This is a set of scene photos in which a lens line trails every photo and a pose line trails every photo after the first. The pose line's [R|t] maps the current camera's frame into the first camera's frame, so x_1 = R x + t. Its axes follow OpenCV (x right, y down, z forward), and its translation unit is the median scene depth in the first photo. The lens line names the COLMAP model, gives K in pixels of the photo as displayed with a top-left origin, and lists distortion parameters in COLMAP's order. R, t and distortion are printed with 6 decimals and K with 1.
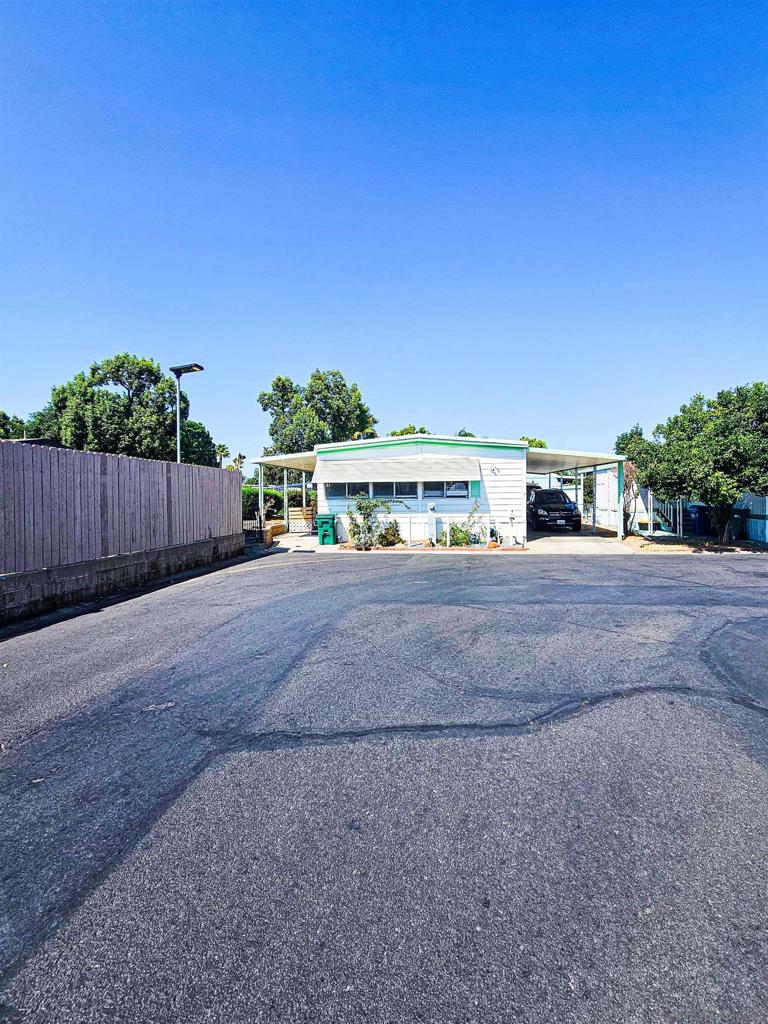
lens RADIAL K [[441.2, 0, 385.4], [0, 441.2, 509.8], [0, 0, 1]] dist [0.003303, 0.000188]
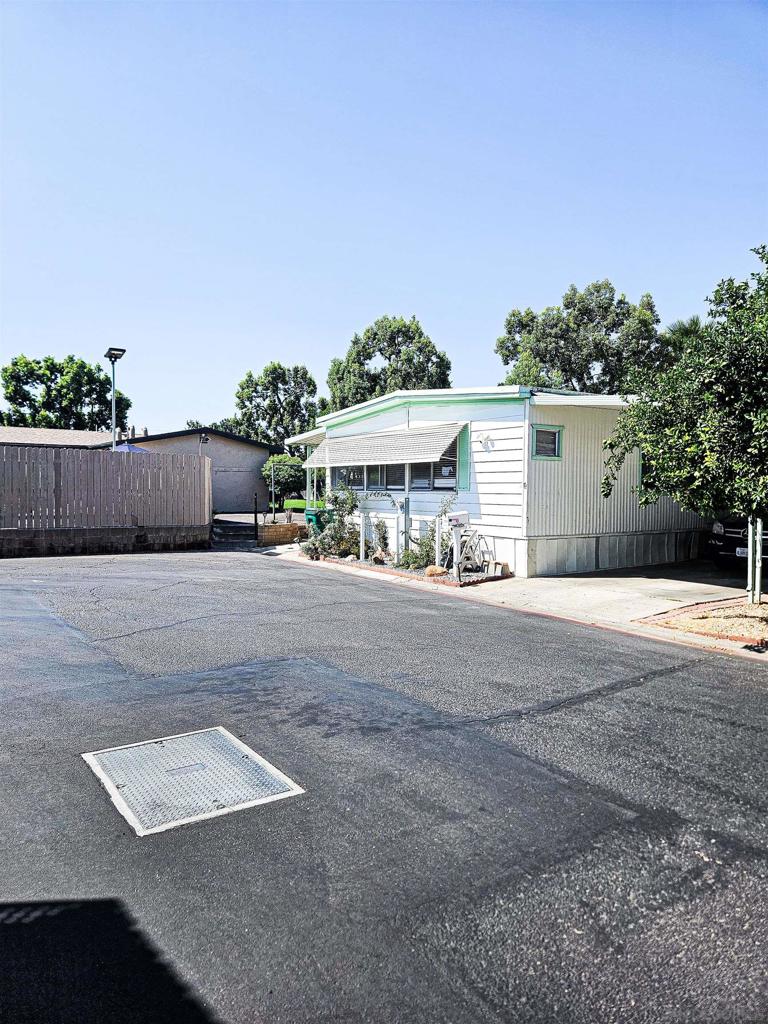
lens RADIAL K [[683.9, 0, 385.4], [0, 683.9, 508.0], [0, 0, 1]] dist [0.028931, -0.001245]
pose [[0.646163, 0.035347, -0.762381, 0.815172], [-0.041567, 0.999074, 0.011090, -0.010355], [0.762067, 0.024524, 0.647034, 0.335094]]
